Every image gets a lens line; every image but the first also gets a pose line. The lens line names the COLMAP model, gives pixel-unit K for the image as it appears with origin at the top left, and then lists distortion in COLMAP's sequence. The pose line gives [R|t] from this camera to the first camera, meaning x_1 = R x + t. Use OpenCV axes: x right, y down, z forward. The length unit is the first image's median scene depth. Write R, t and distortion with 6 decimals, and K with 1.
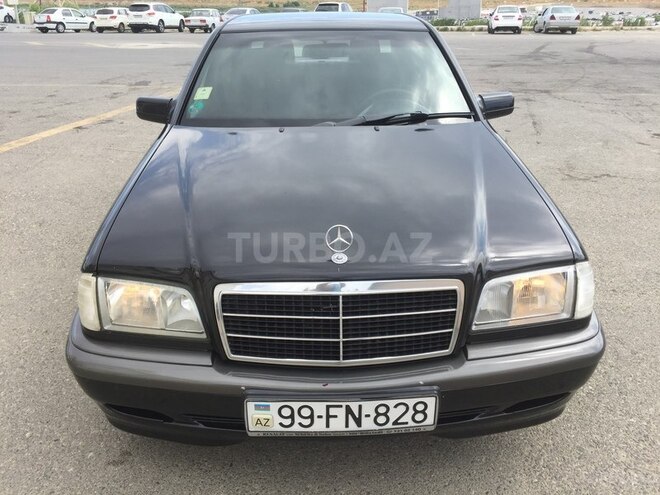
lens RADIAL K [[558.9, 0, 330.0], [0, 558.9, 247.5], [0, 0, 1]] dist [0.084612, -0.118389]
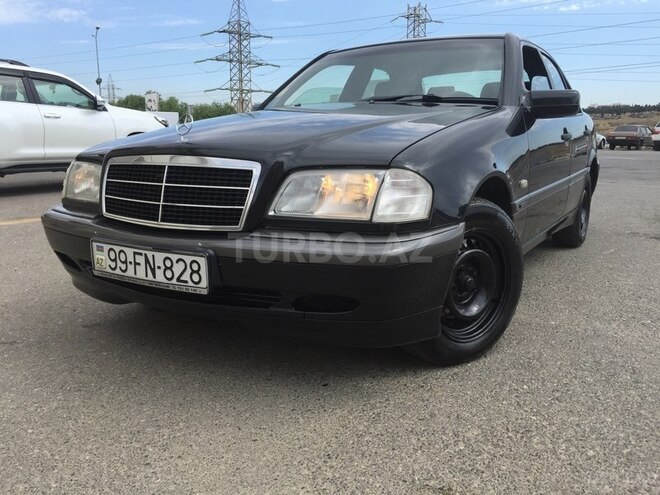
lens RADIAL K [[558.9, 0, 330.0], [0, 558.9, 247.5], [0, 0, 1]] dist [0.084612, -0.118389]
pose [[0.834166, 0.102315, -0.541940, 0.966241], [-0.213025, 0.966154, -0.145489, 0.350170], [0.508712, 0.236808, 0.827728, 0.220279]]
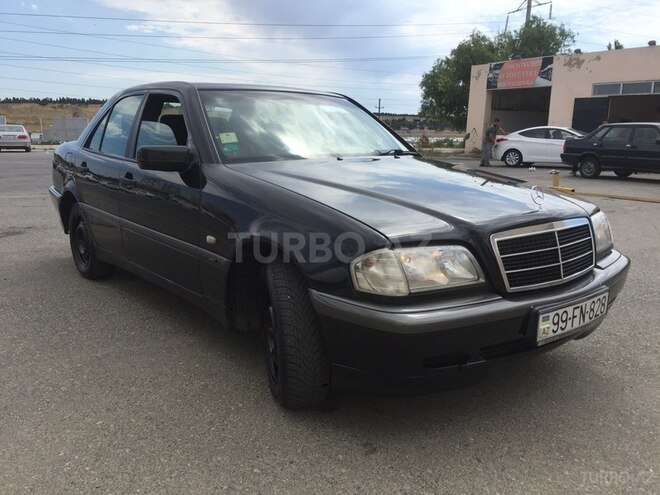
lens RADIAL K [[558.9, 0, 330.0], [0, 558.9, 247.5], [0, 0, 1]] dist [0.084612, -0.118389]
pose [[0.802610, -0.114994, 0.585315, -1.262108], [0.223958, 0.967549, -0.117010, 0.162140], [-0.552866, 0.224999, 0.802318, 0.177642]]
